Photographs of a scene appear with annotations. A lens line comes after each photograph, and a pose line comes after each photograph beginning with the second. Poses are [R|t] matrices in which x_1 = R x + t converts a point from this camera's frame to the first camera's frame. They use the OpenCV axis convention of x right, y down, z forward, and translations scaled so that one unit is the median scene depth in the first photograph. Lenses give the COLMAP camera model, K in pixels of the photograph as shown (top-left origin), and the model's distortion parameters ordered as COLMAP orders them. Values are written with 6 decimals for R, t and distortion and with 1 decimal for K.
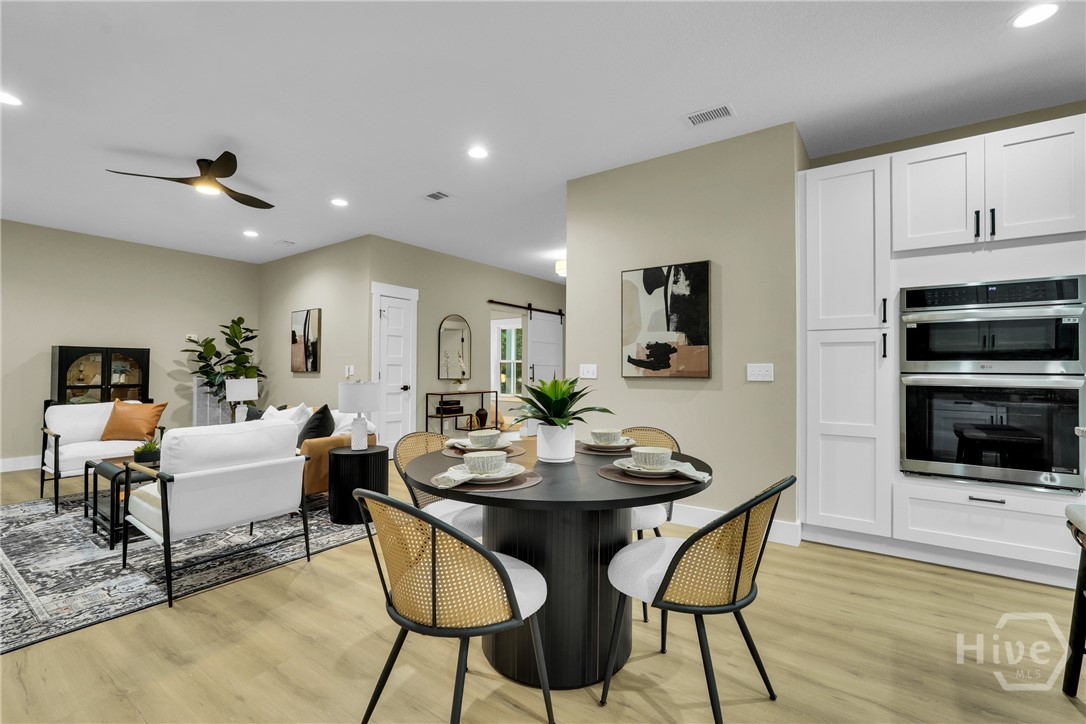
lens RADIAL K [[483.5, 0, 540.7], [0, 483.5, 362.9], [0, 0, 1]] dist [-0.003795, 0.001683]
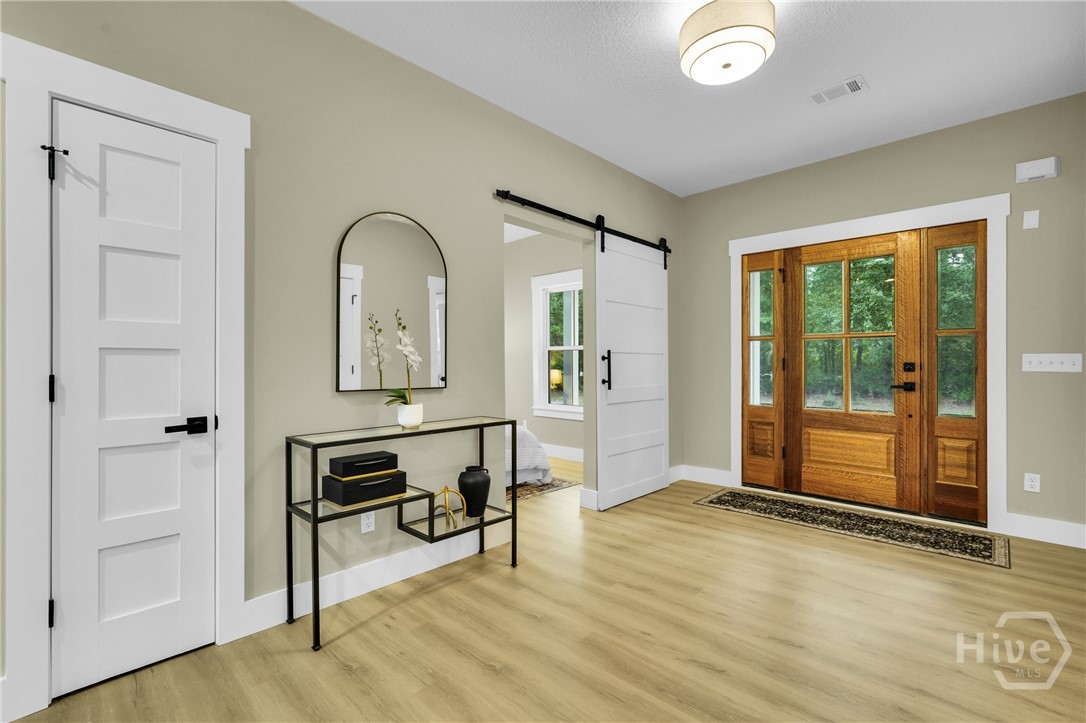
lens RADIAL K [[483.5, 0, 543.5], [0, 483.5, 358.8], [0, 0, 1]] dist [-0.003795, 0.001683]
pose [[0.990573, -0.007869, -0.136762, -0.015743], [0.009084, 0.999925, 0.008261, 0.007203], [0.136687, -0.009425, 0.990569, 0.597547]]
